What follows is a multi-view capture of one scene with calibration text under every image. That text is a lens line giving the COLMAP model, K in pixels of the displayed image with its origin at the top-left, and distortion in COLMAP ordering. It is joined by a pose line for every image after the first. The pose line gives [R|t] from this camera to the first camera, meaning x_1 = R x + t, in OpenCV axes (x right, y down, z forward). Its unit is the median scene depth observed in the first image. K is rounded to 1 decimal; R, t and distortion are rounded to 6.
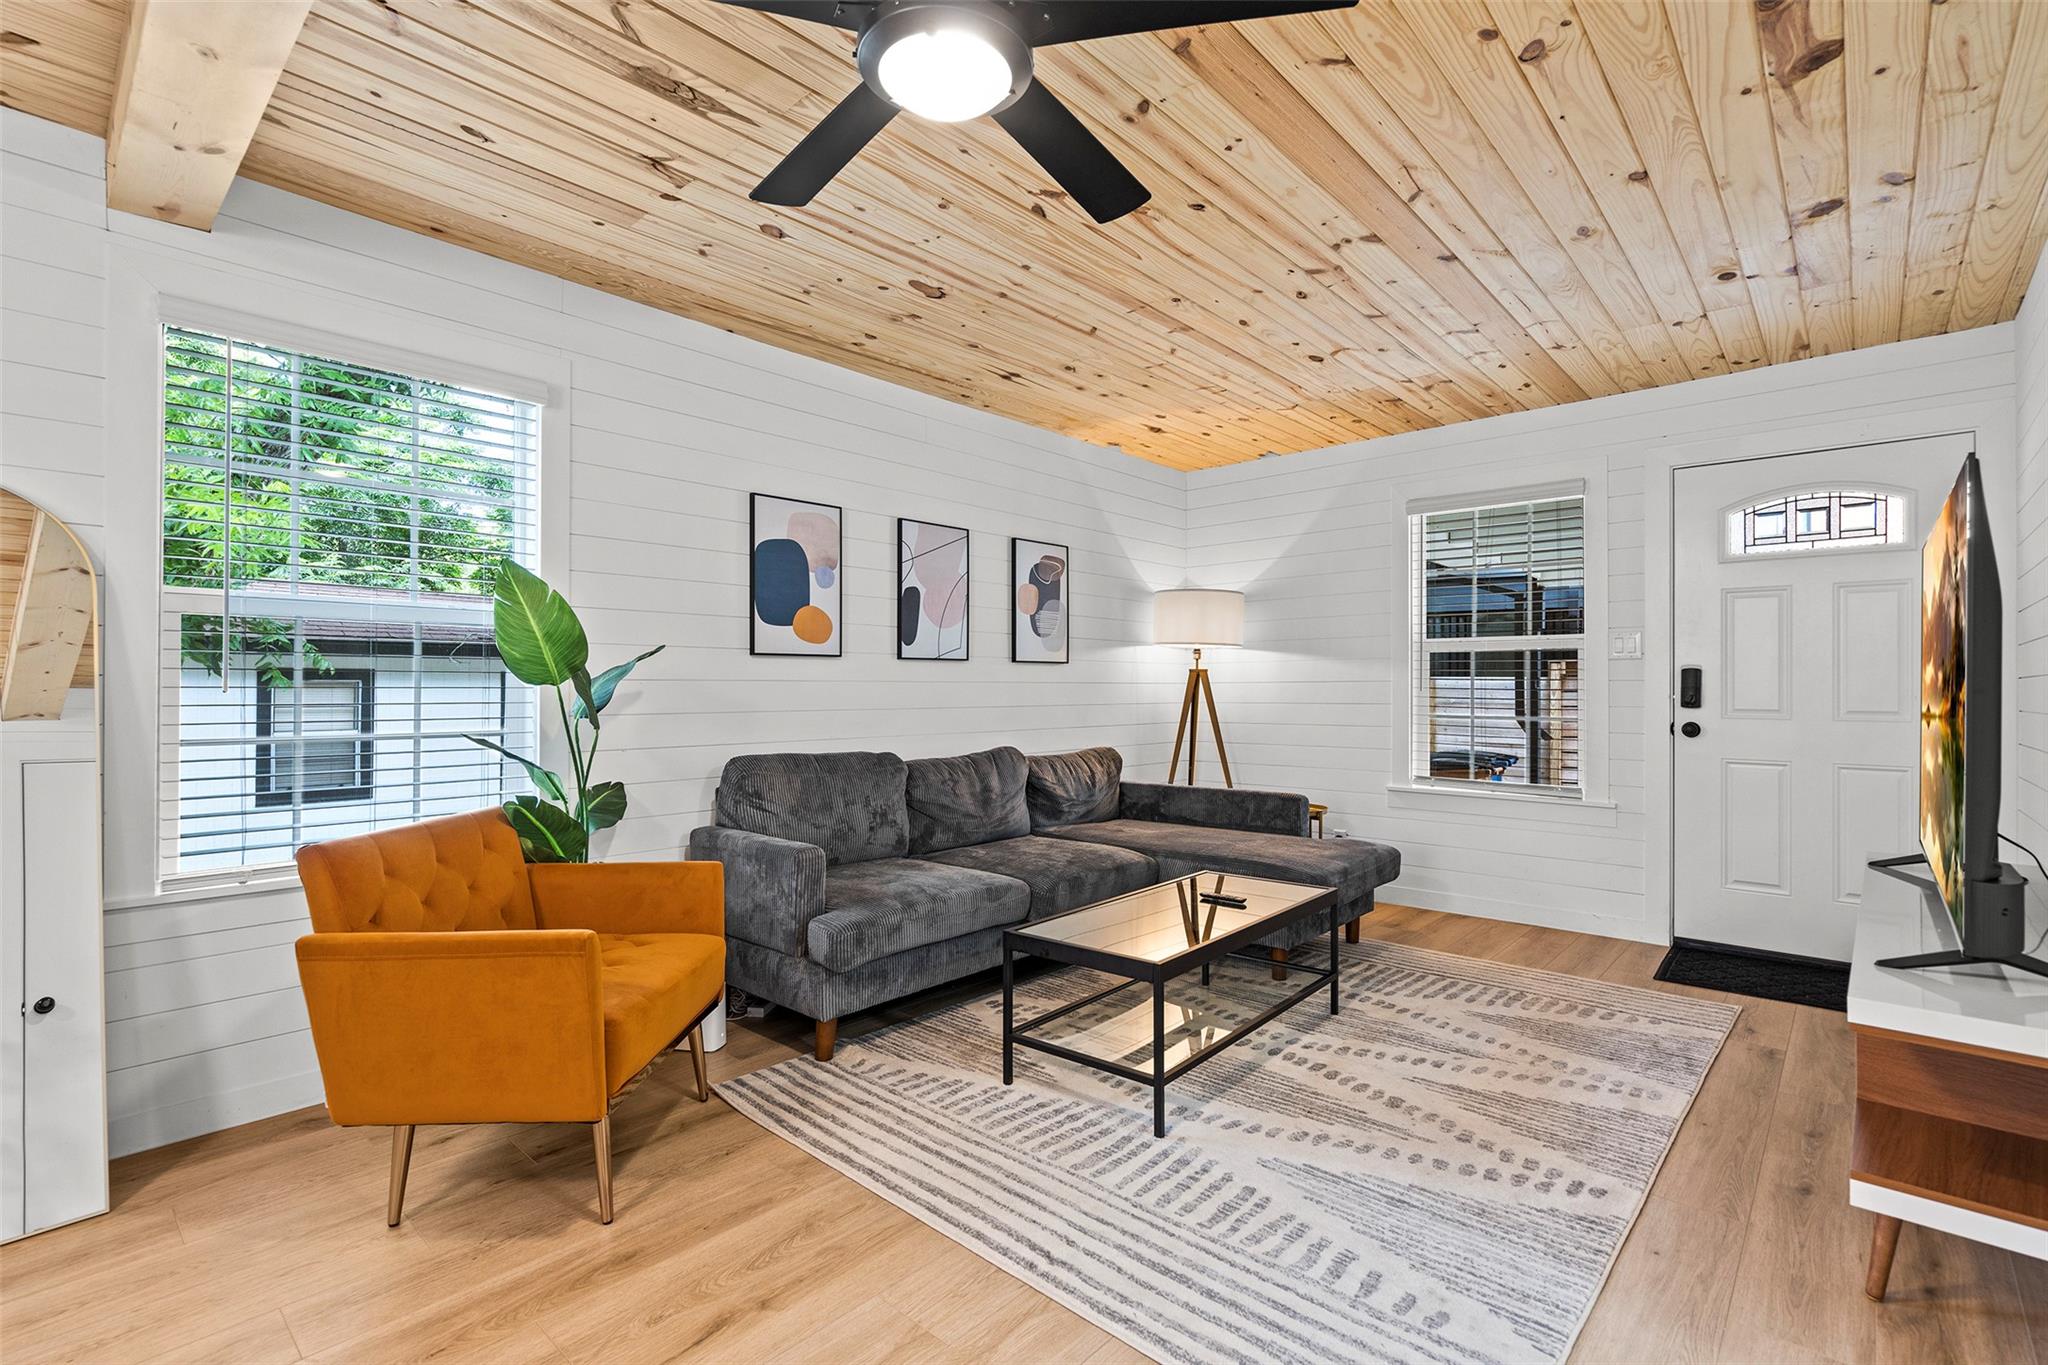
lens RADIAL K [[929.3, 0, 1016.2], [0, 929.3, 682.3], [0, 0, 1]] dist [-0.012227, 0.005187]
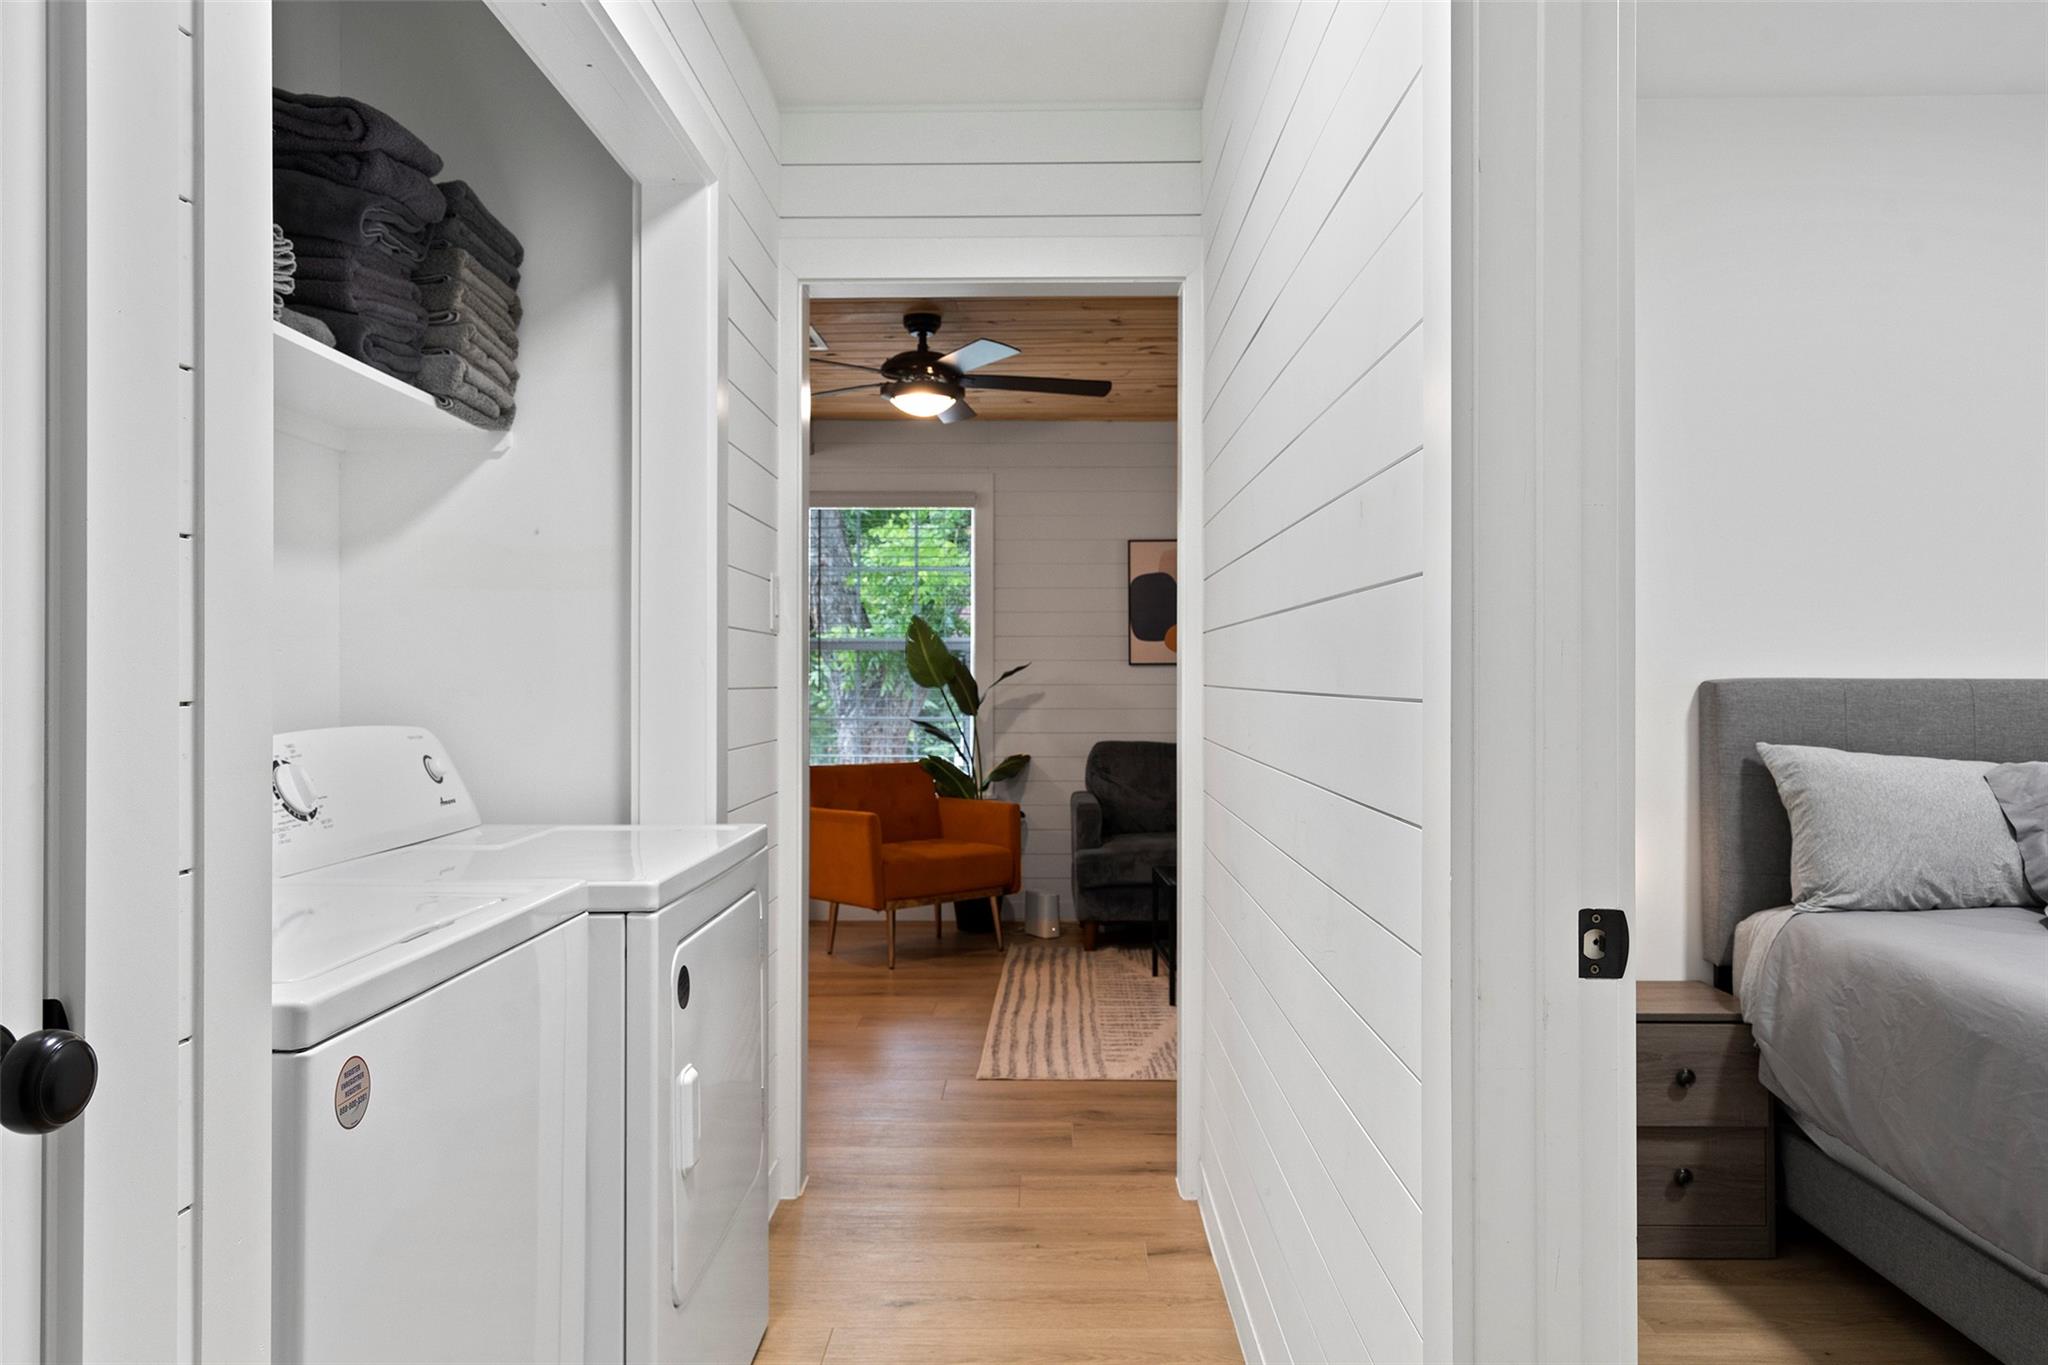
lens RADIAL K [[1377.6, 0, 1026.3], [0, 1377.6, 670.2], [0, 0, 1]] dist [0.006539, -0.001679]
pose [[0.667097, -0.005235, -0.744952, 1.029599], [0.005097, 0.999984, -0.002462, -0.017679], [0.744953, -0.002155, 0.667113, -0.384844]]
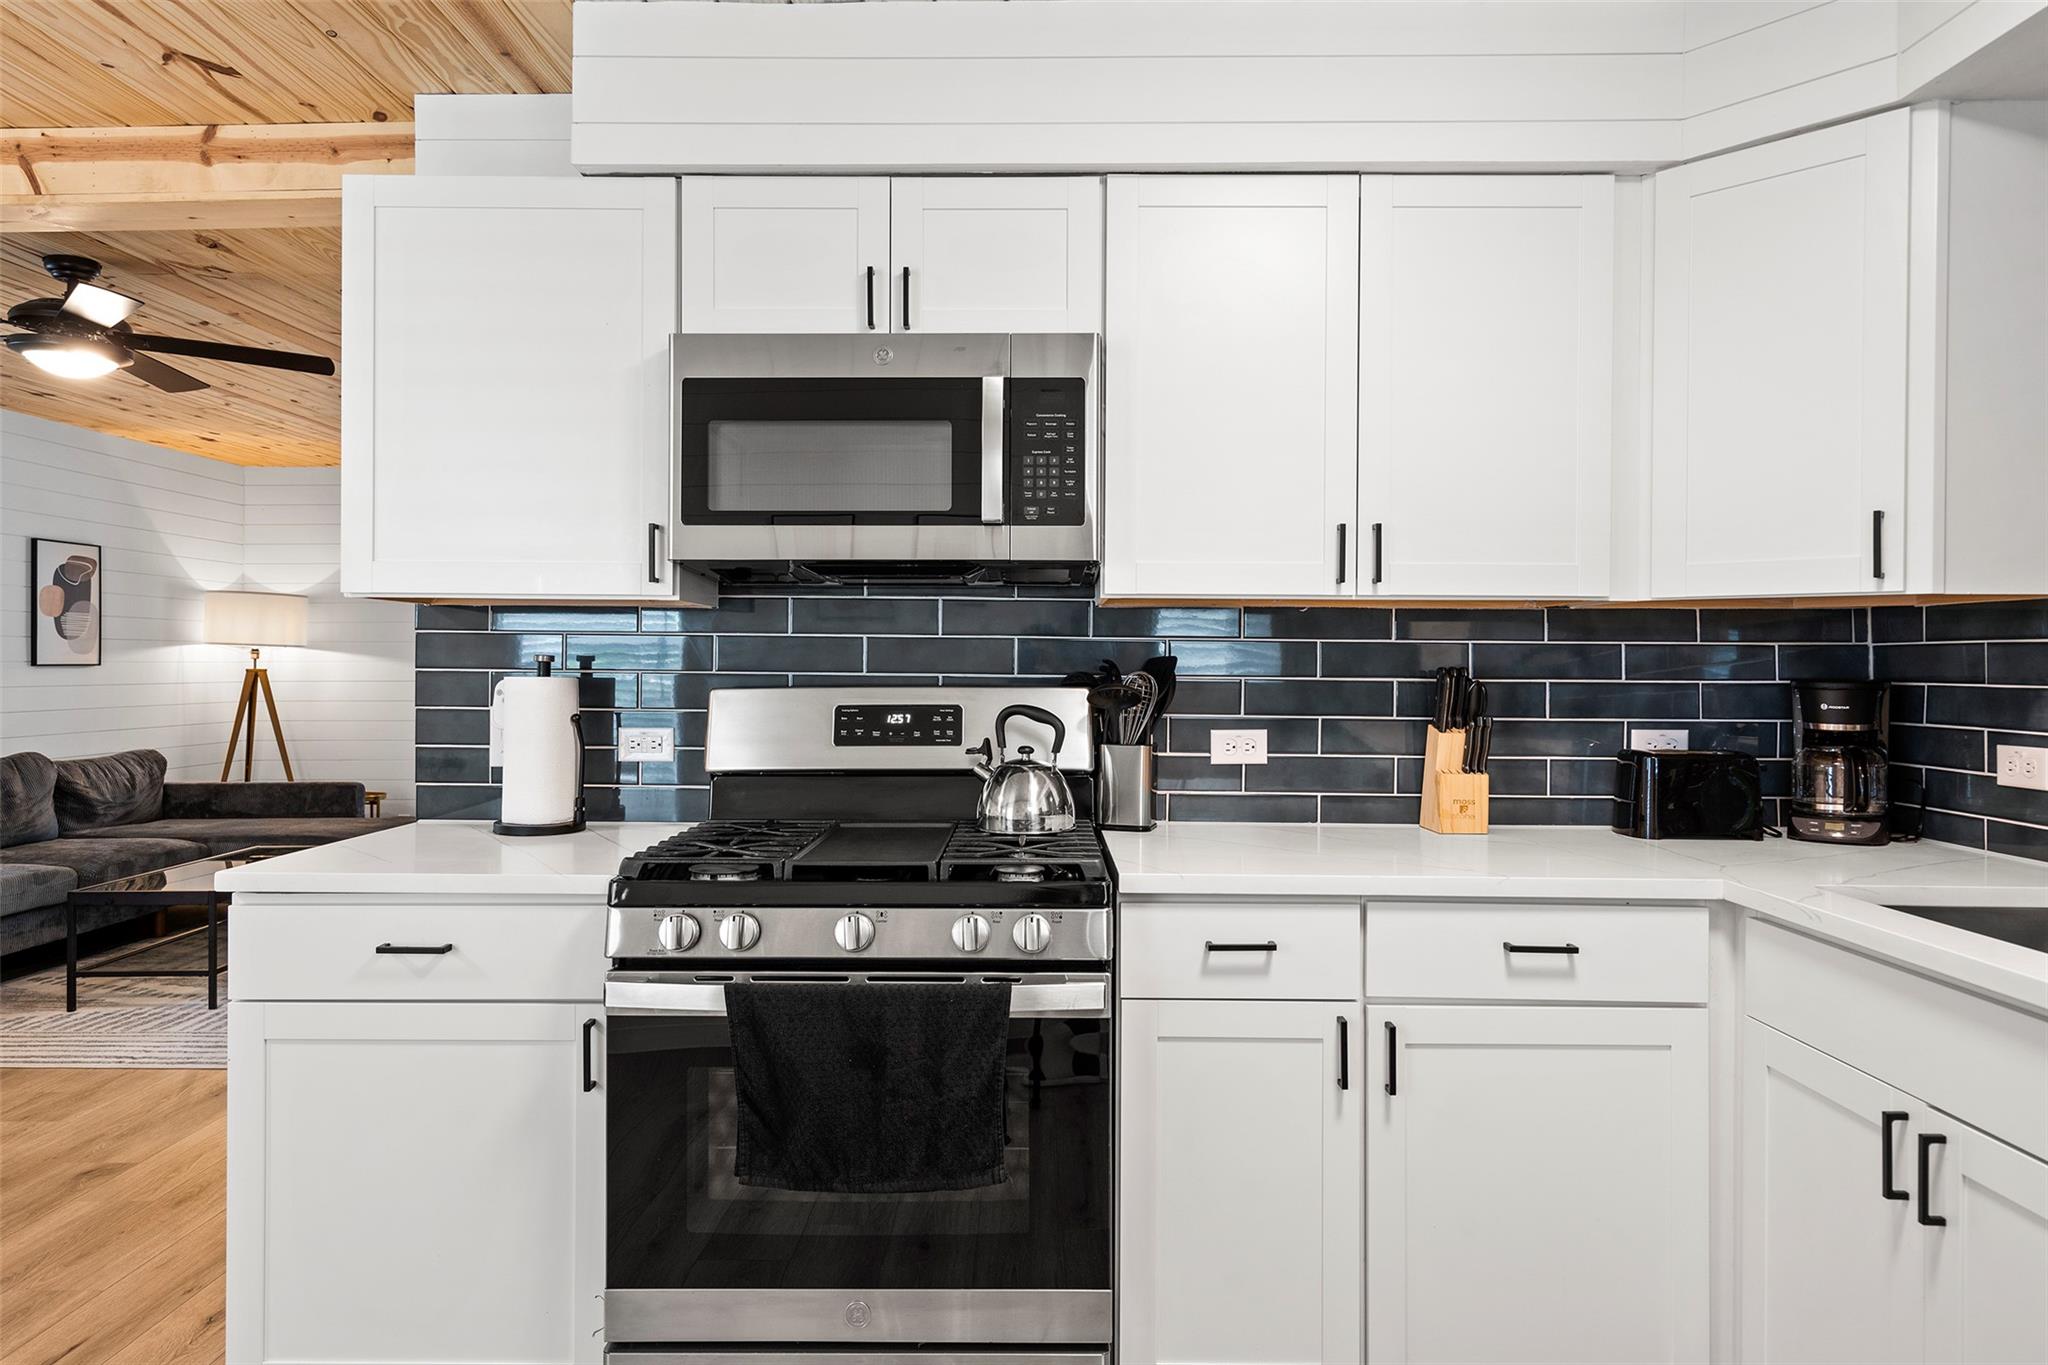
lens RADIAL K [[1247.9, 0, 1024.0], [0, 1247.9, 665.4], [0, 0, 1]] dist [0.012563, -0.001121]
pose [[0.744283, 0.001880, 0.667862, -0.139015], [-0.007347, 0.999959, 0.005373, -0.046533], [-0.667824, -0.008906, 0.744266, -0.851415]]
